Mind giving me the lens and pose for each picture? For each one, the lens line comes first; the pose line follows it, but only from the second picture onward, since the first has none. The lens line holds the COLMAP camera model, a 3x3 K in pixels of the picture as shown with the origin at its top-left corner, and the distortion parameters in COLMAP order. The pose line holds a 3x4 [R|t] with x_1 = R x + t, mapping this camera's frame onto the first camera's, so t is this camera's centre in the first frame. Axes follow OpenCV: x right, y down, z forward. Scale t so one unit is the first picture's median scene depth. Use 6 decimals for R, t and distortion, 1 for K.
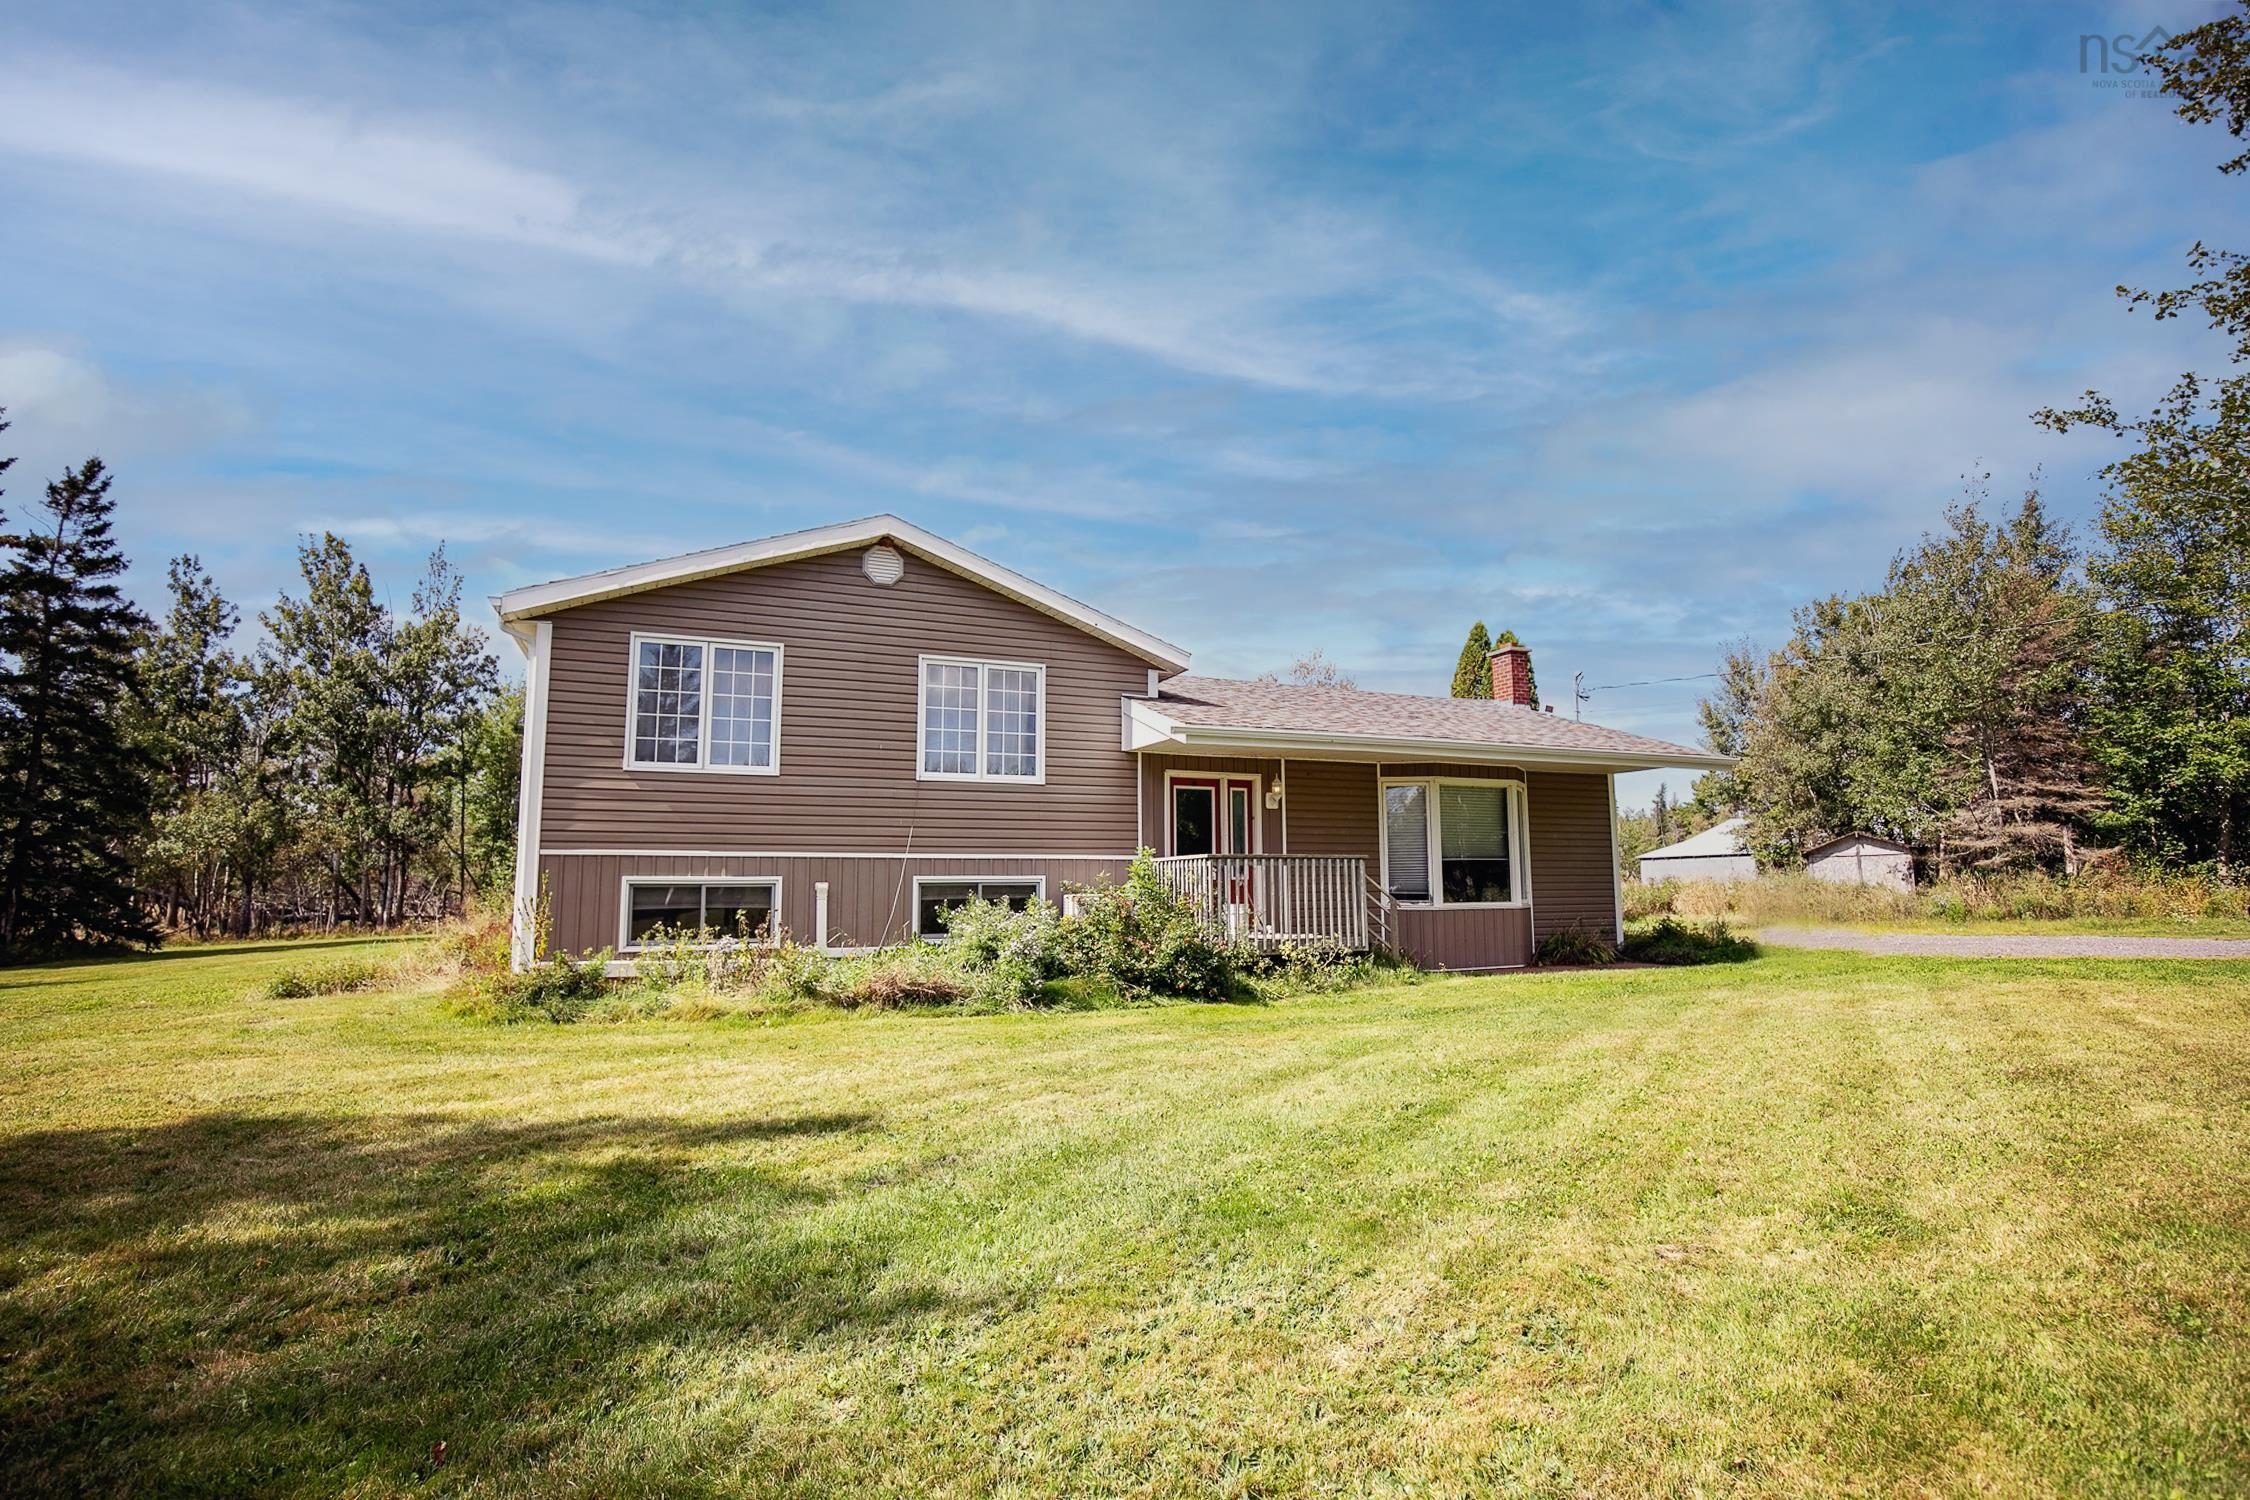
lens RADIAL K [[1032.8, 0, 1125.0], [0, 1032.8, 750.0], [0, 0, 1]] dist [-0.039571, 0.008378]
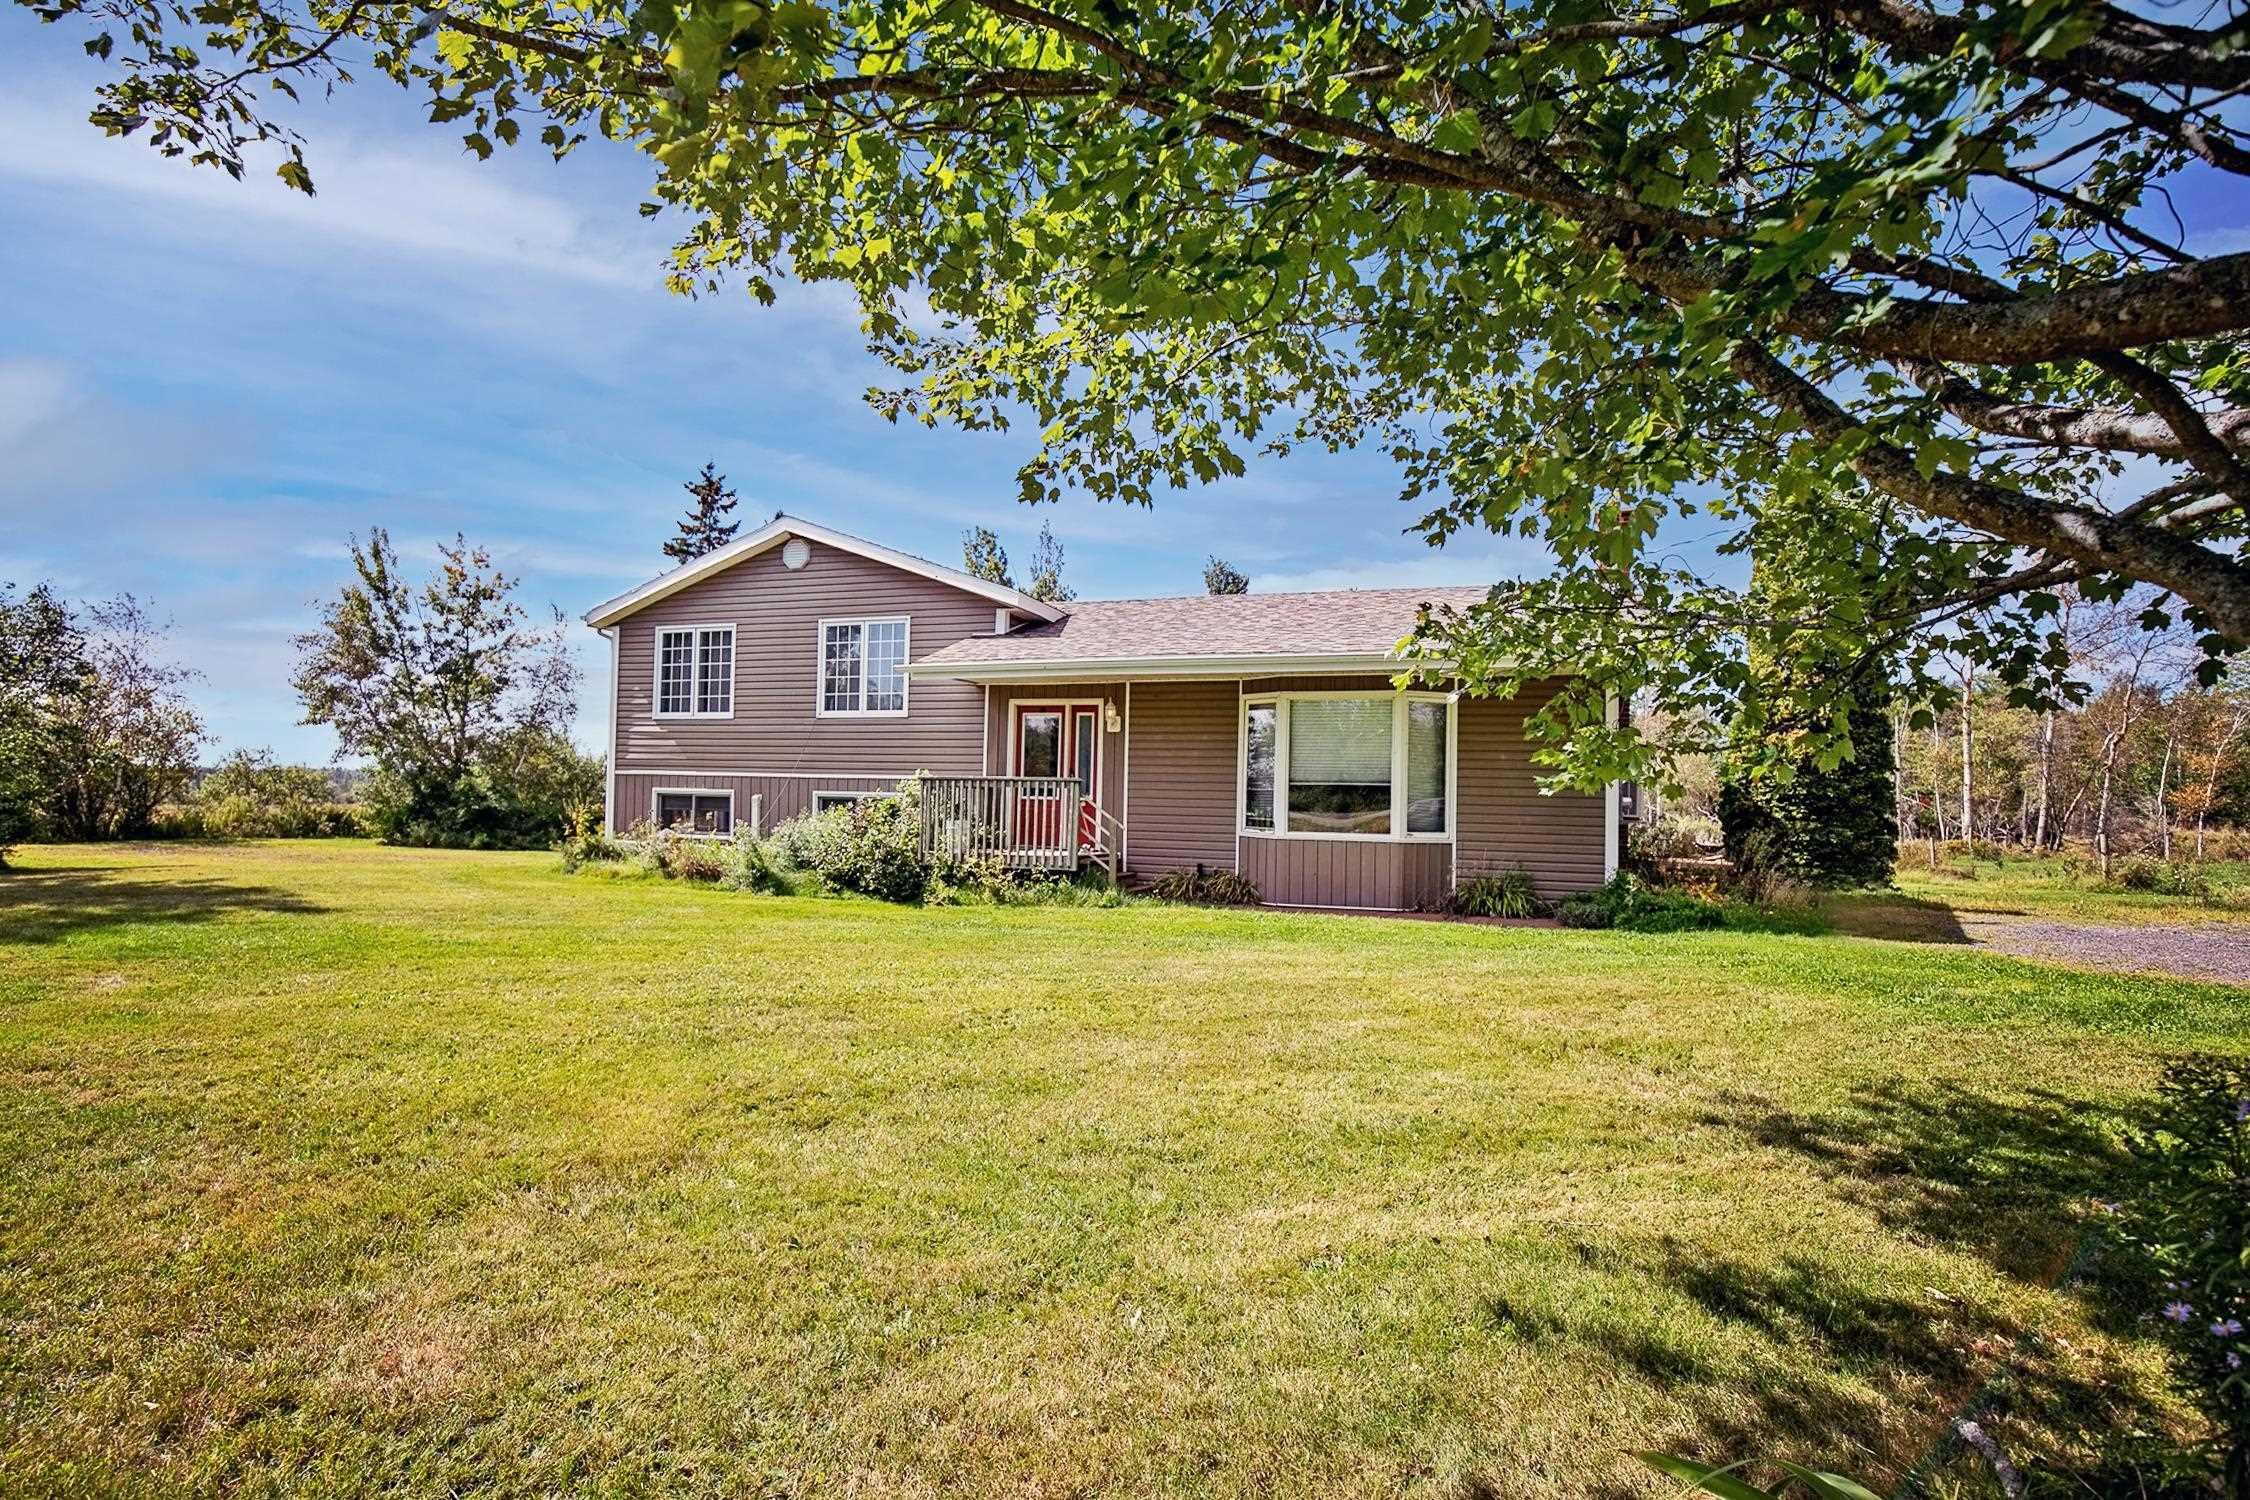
lens RADIAL K [[1032.8, 0, 1125.0], [0, 1032.8, 750.0], [0, 0, 1]] dist [-0.039571, 0.008378]
pose [[0.757715, -0.011676, -0.652481, 0.879592], [0.059487, 0.996913, 0.051243, 0.024993], [0.649868, -0.077642, 0.756071, 0.255105]]
